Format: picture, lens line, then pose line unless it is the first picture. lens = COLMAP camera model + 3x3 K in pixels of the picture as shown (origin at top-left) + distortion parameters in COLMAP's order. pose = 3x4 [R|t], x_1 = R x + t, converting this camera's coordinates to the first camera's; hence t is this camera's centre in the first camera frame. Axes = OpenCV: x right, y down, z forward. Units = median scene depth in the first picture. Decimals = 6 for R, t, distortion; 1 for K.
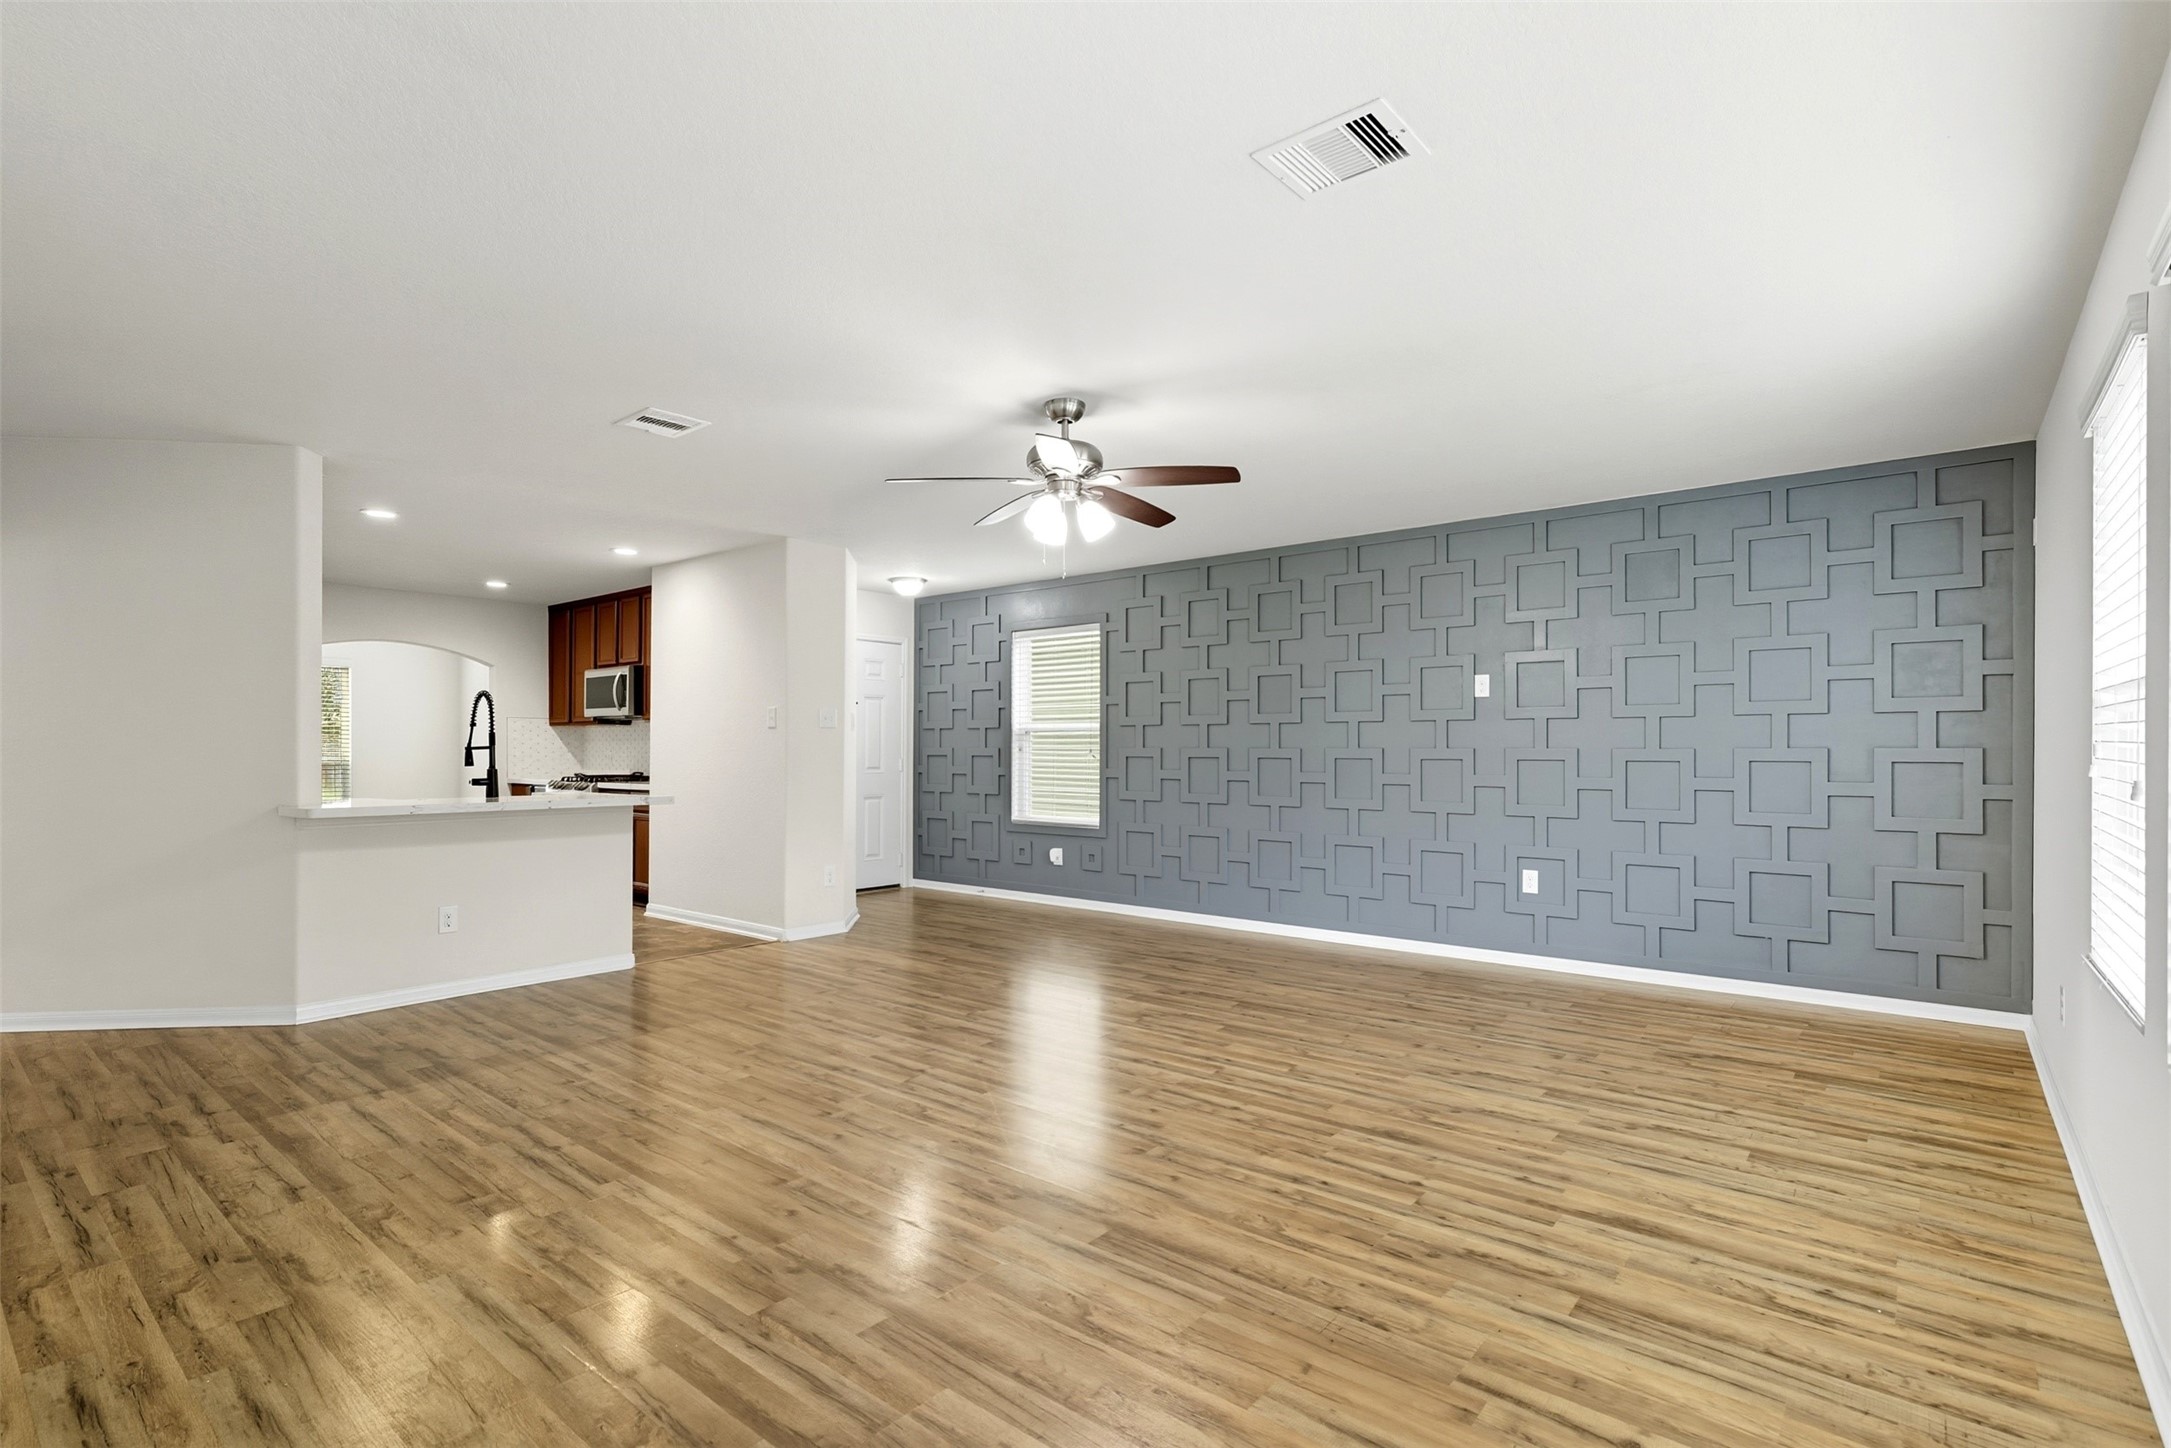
lens RADIAL K [[1000.6, 0, 1094.4], [0, 1000.6, 758.1], [0, 0, 1]] dist [-0.000326, 0.000478]
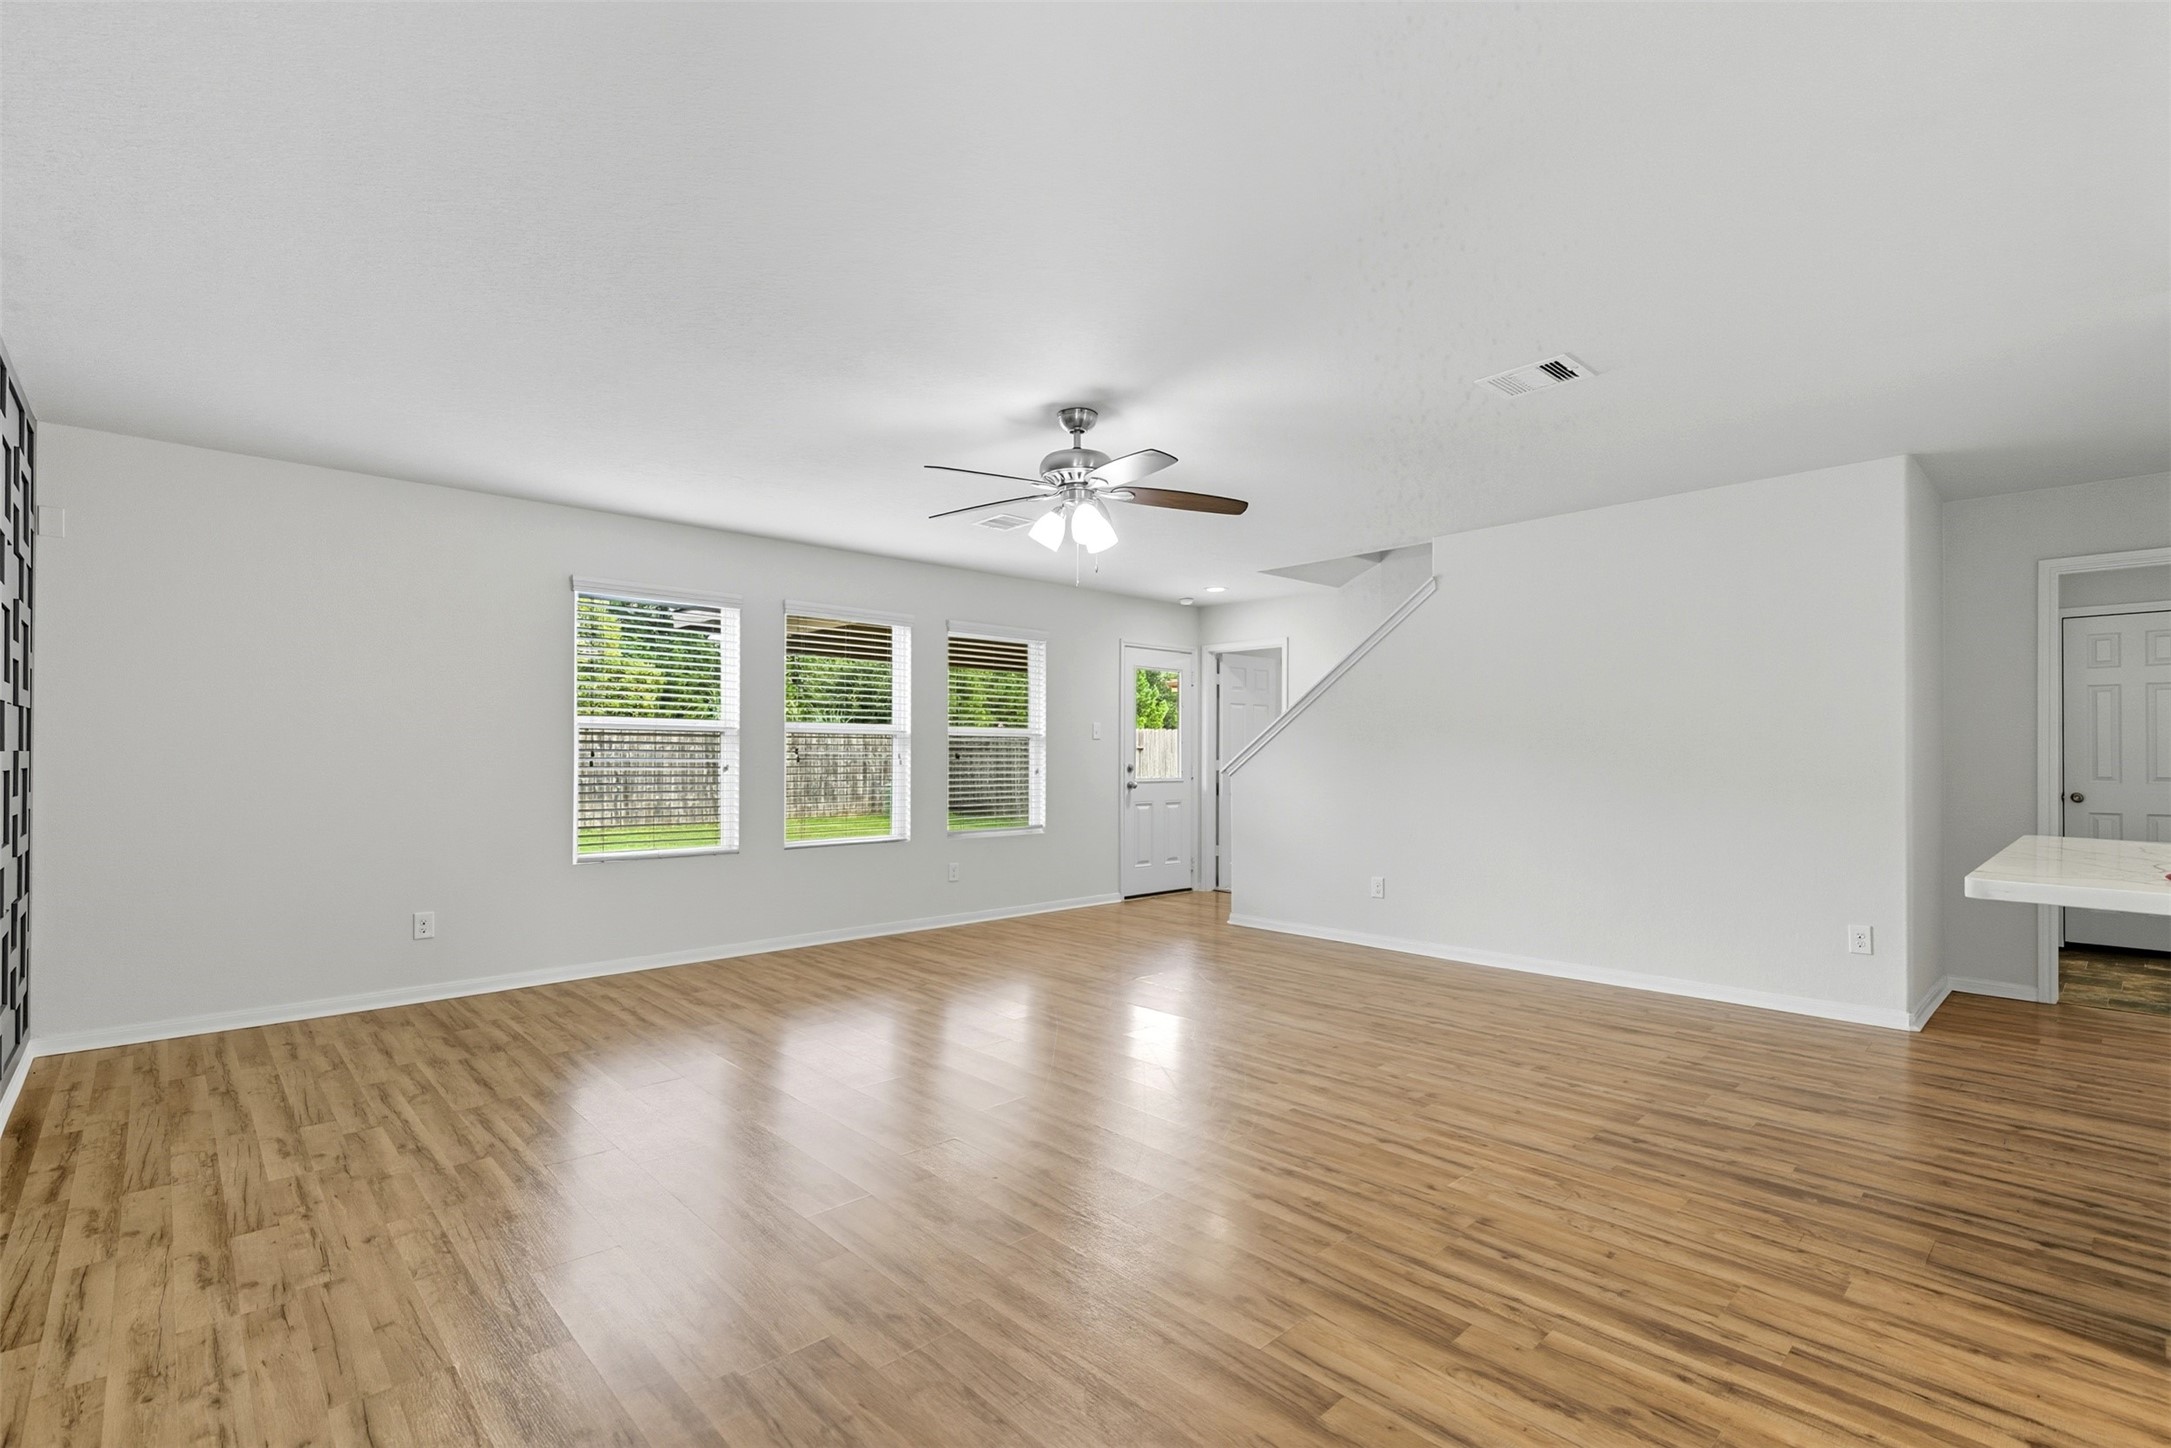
lens RADIAL K [[1000.6, 0, 1094.4], [0, 1000.6, 758.1], [0, 0, 1]] dist [-0.000326, 0.000478]
pose [[-0.992415, -0.004868, 0.122835, -0.172278], [-0.002483, 0.999806, 0.019565, -0.026341], [-0.122906, 0.019111, -0.992234, 2.007717]]
